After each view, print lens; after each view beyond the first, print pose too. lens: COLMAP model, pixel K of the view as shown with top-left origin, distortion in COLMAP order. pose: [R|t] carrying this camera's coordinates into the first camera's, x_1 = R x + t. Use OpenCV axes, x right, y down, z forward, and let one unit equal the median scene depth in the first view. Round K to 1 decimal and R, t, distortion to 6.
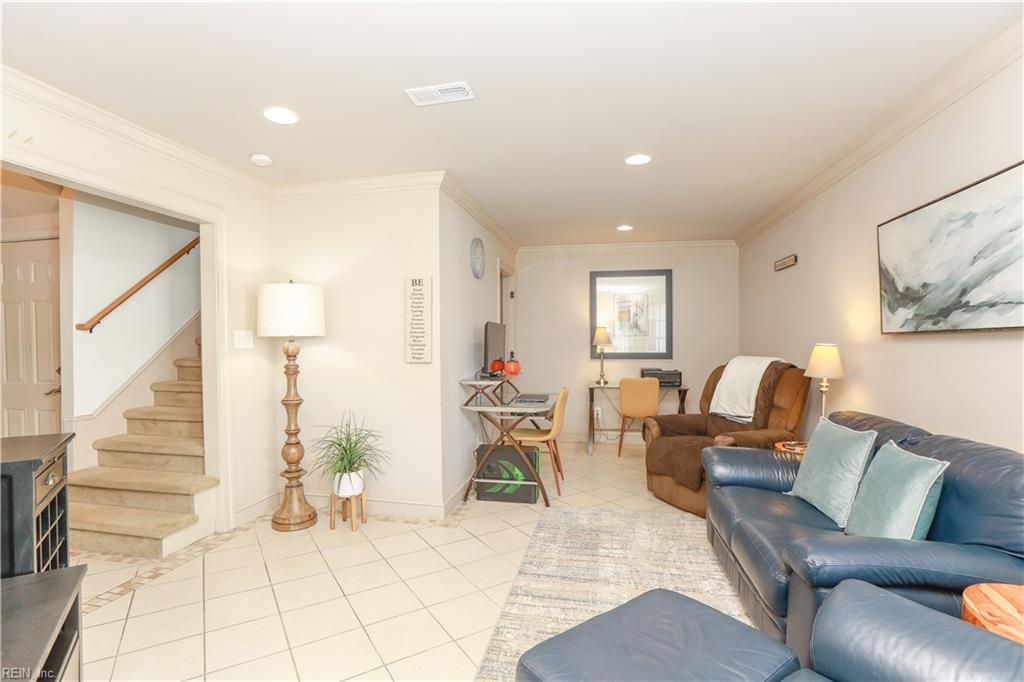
lens RADIAL K [[485.2, 0, 512.0], [0, 485.2, 341.0], [0, 0, 1]] dist [-0.018577, 0.000198]
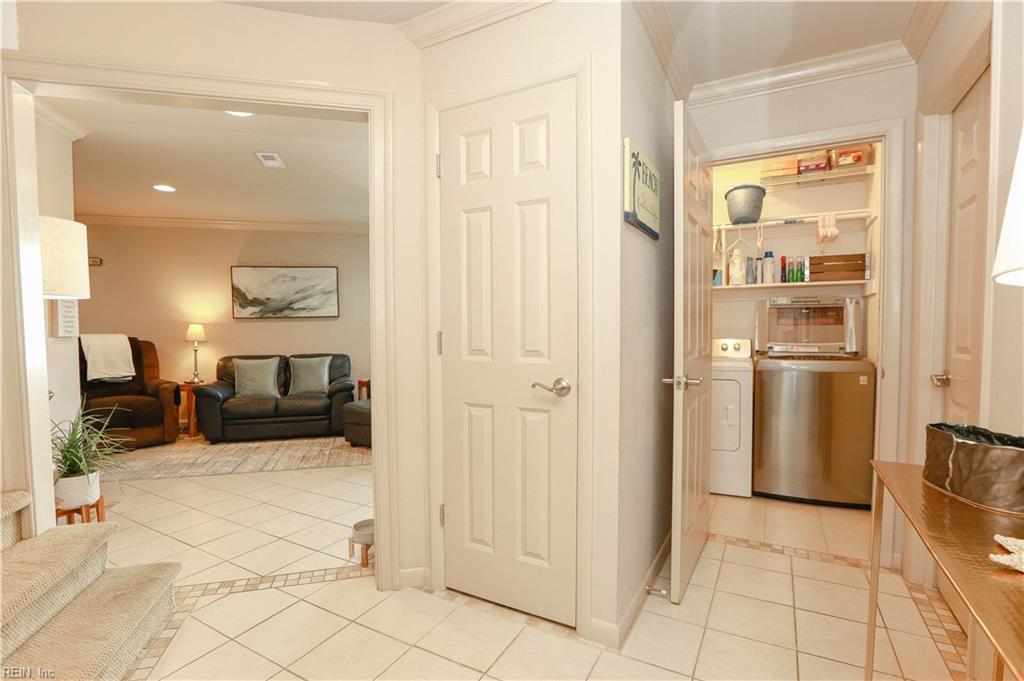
lens RADIAL K [[534.4, 0, 512.0], [0, 534.4, 340.5], [0, 0, 1]] dist [0.000134, 0.000553]
pose [[-0.477731, -0.006755, 0.878480, -2.117146], [0.017325, 0.999704, 0.017108, 0.072828], [-0.878335, 0.023392, -0.477473, 1.179574]]
